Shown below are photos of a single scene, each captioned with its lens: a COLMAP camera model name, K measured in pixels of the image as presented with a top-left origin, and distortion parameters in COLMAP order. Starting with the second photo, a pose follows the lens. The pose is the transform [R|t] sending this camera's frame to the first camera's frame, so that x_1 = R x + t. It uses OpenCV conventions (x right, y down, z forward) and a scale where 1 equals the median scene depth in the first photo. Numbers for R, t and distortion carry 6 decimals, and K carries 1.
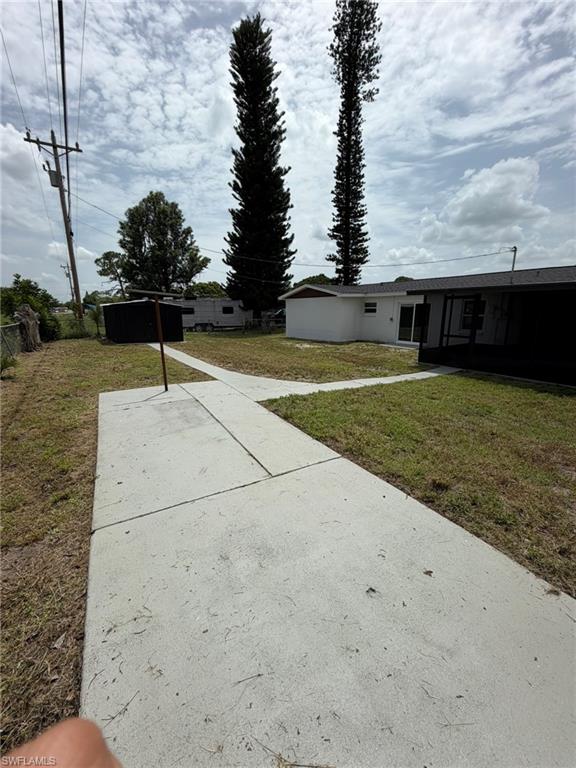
lens RADIAL K [[305.9, 0, 289.2], [0, 305.9, 383.3], [0, 0, 1]] dist [0.001558, -0.000209]
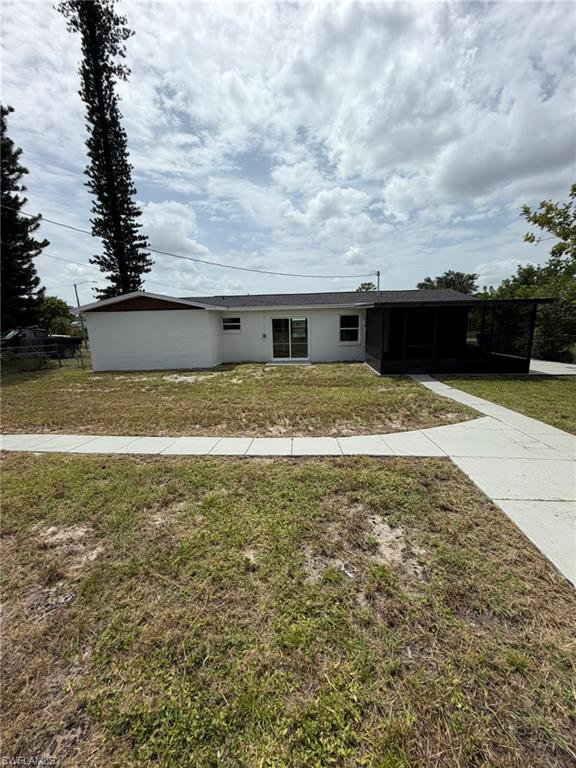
lens RADIAL K [[308.7, 0, 288.0], [0, 308.7, 384.0], [0, 0, 1]] dist [-0.000043, -0.000174]
pose [[0.623131, -0.156591, 0.766282, -0.213711], [0.204602, 0.978271, 0.033531, -0.052746], [-0.754882, 0.135888, 0.641629, 0.233215]]
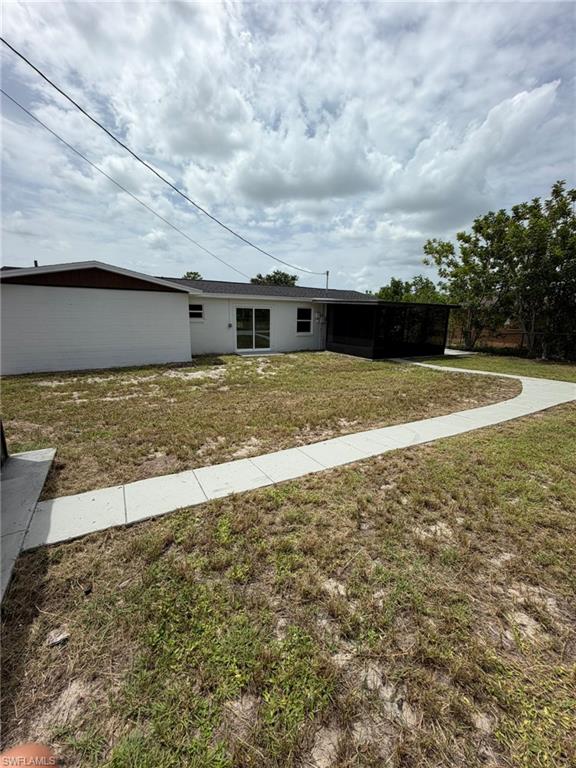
lens RADIAL K [[313.2, 0, 287.3], [0, 313.2, 371.4], [0, 0, 1]] dist [0.015629, 0.000187]
pose [[0.087808, -0.171267, 0.981304, -0.330005], [0.217166, 0.964705, 0.148938, -0.111632], [-0.972177, 0.200028, 0.121903, 0.470461]]
